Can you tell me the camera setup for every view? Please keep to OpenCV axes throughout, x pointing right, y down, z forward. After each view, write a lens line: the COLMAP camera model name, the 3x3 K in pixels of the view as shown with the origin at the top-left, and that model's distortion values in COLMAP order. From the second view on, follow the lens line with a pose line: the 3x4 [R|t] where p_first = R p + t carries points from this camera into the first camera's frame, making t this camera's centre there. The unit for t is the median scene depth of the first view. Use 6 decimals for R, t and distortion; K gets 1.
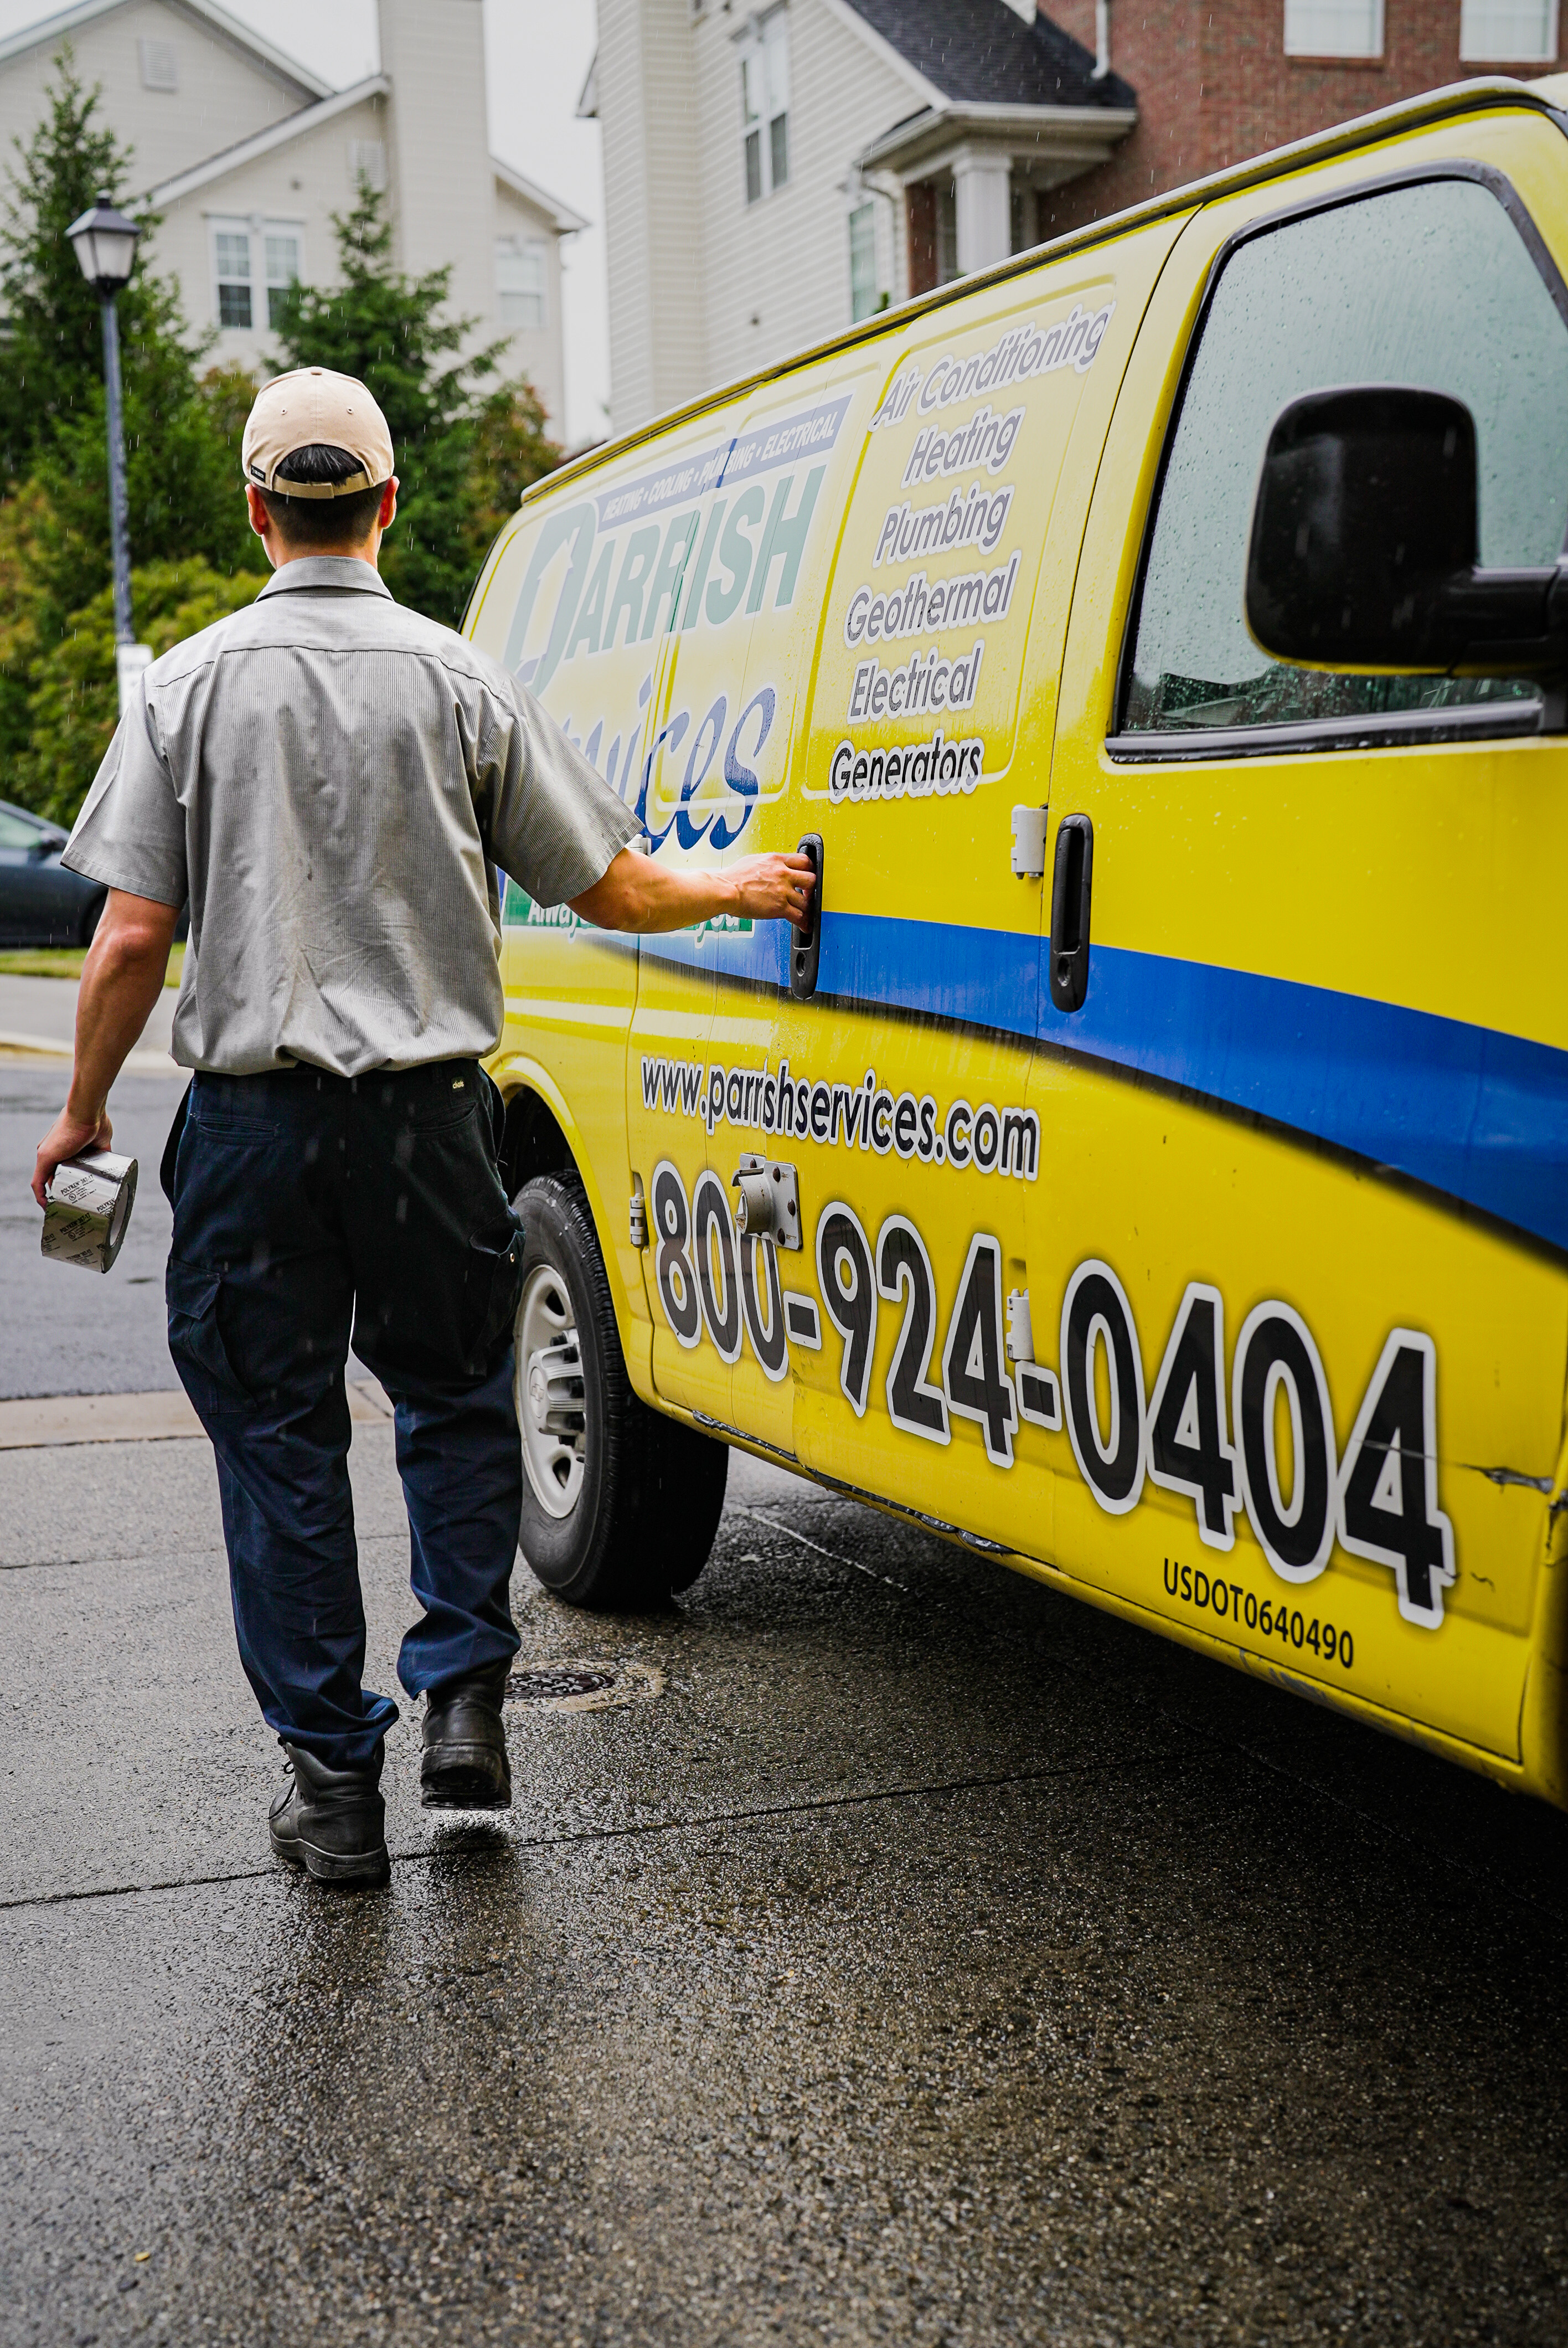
lens RADIAL K [[3236.7, 0, 784.0], [0, 3236.7, 1174.0], [0, 0, 1]] dist [-0.165336, 1.107127]
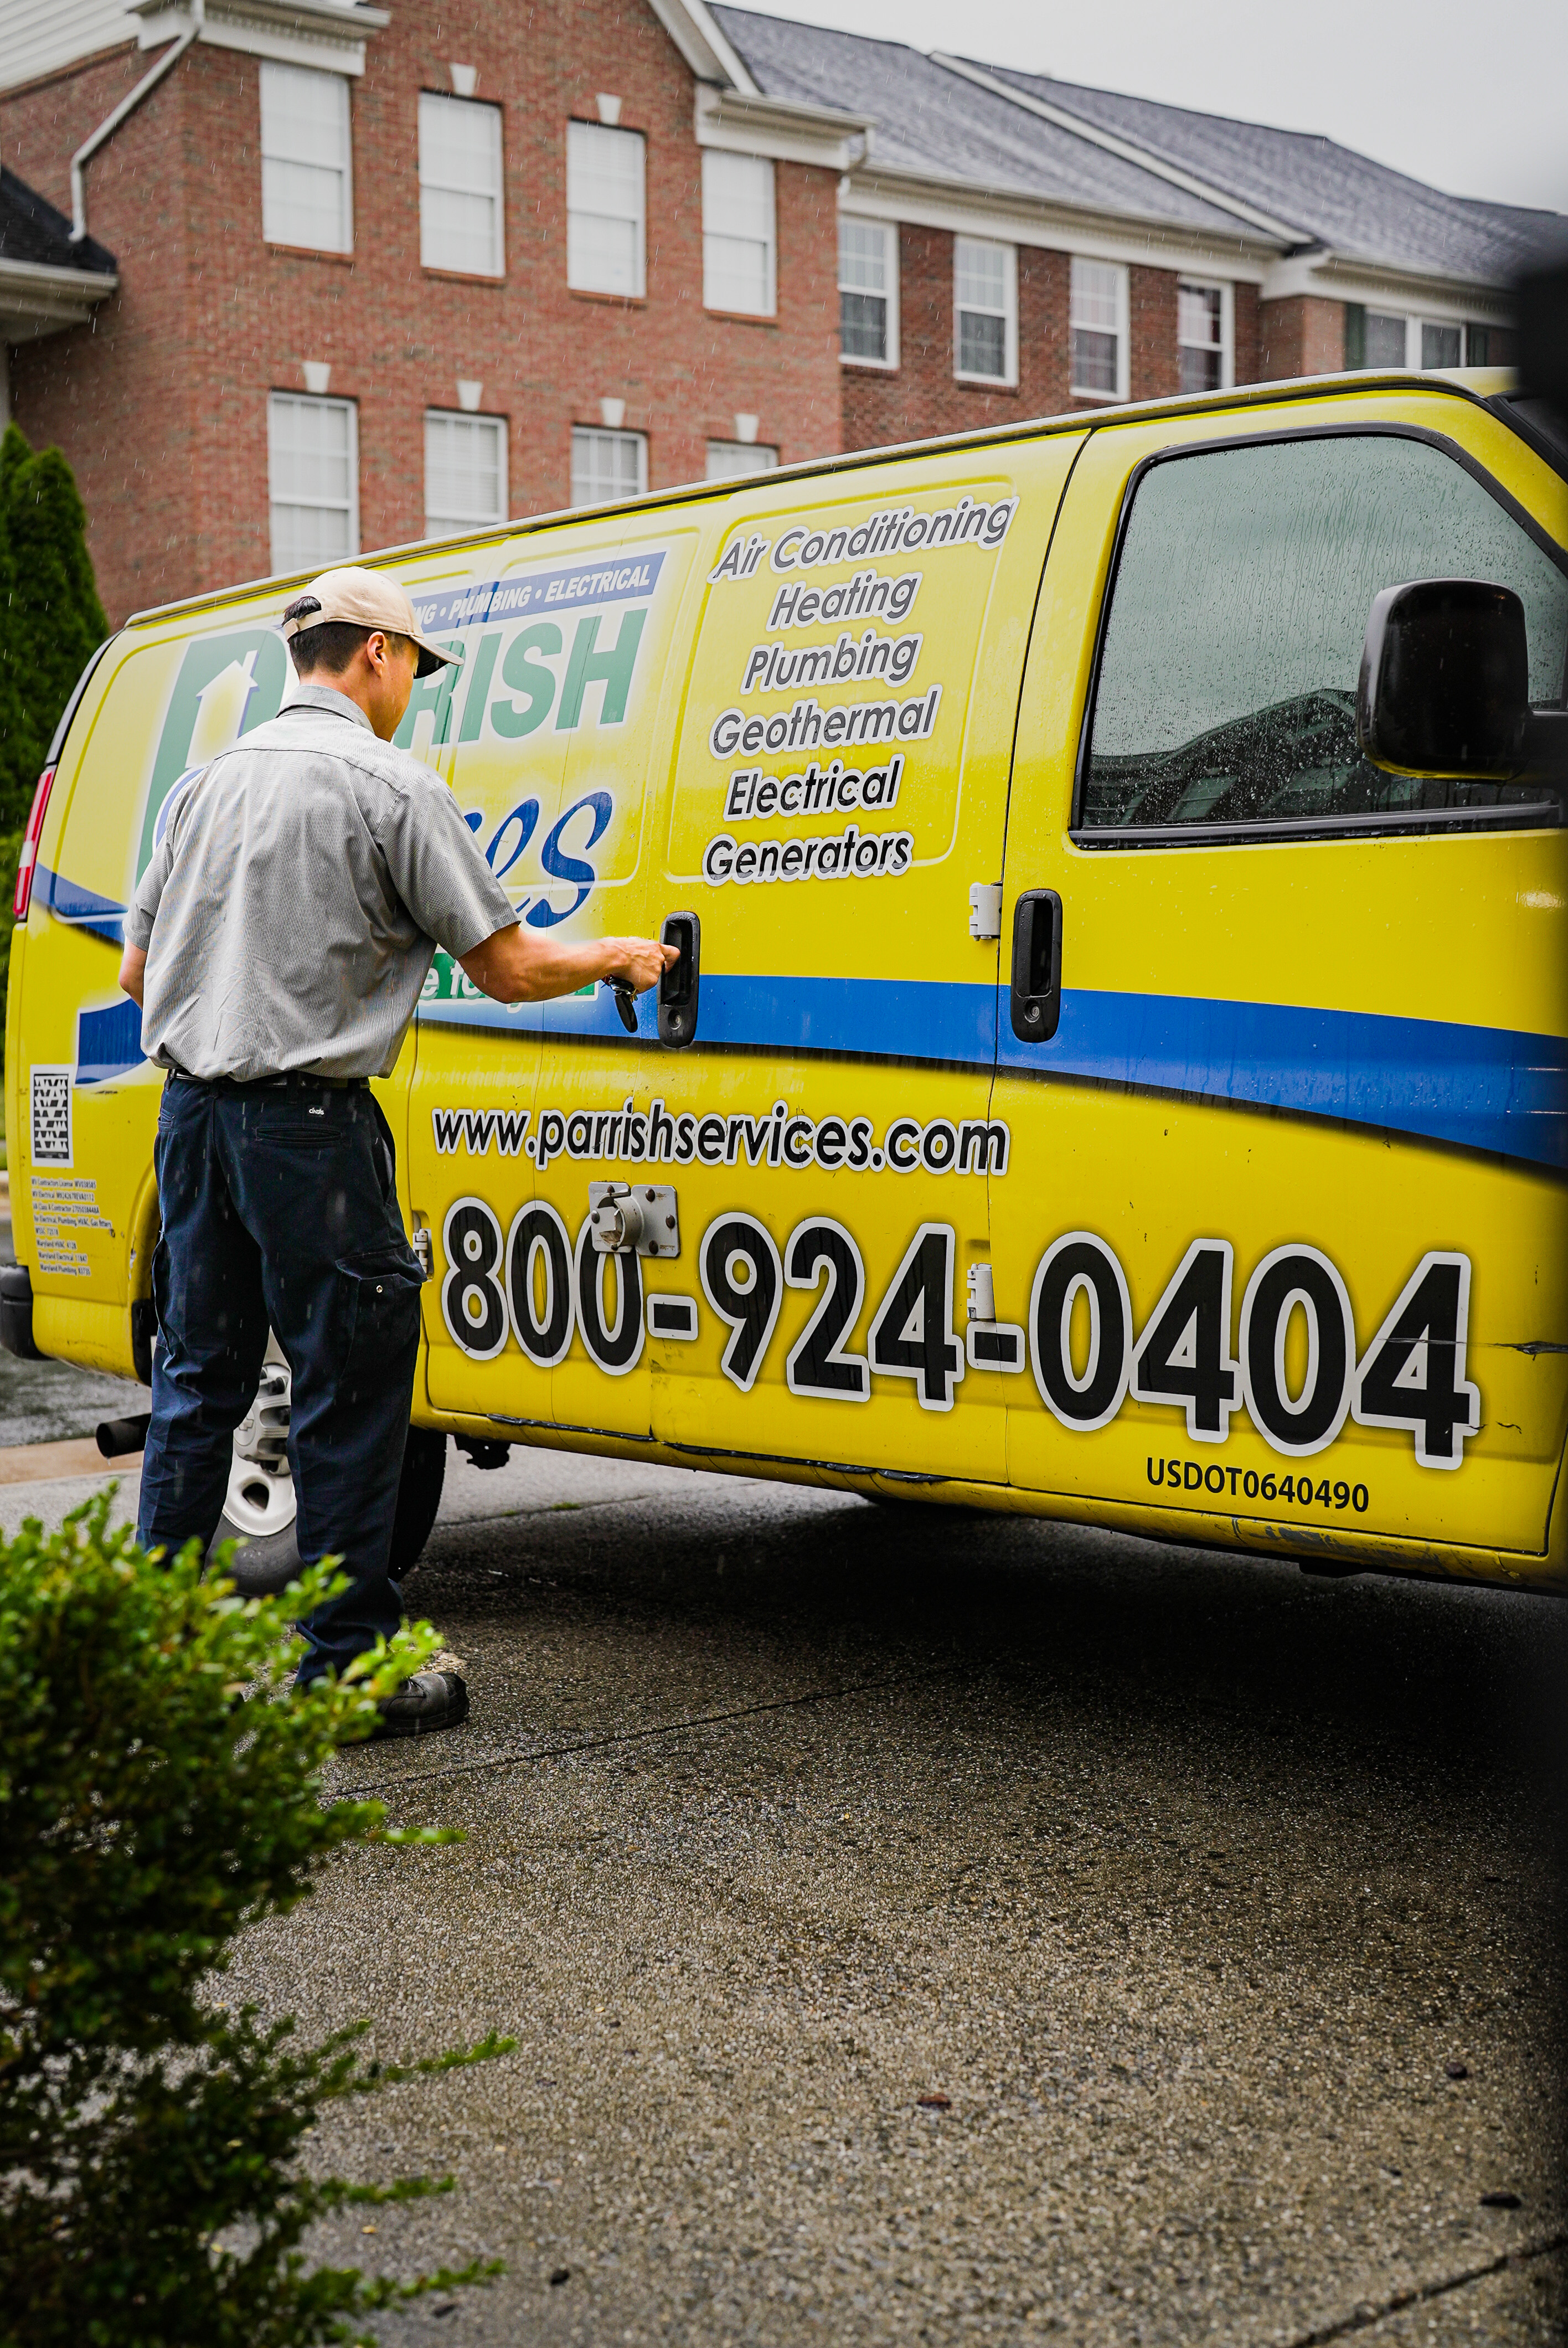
lens RADIAL K [[3236.7, 0, 784.0], [0, 3236.7, 1174.0], [0, 0, 1]] dist [-0.165336, 1.107127]
pose [[0.933808, -0.008599, 0.357672, -0.433489], [0.026208, 0.998669, -0.044414, 0.052722], [-0.356814, 0.050848, 0.932790, -0.150589]]
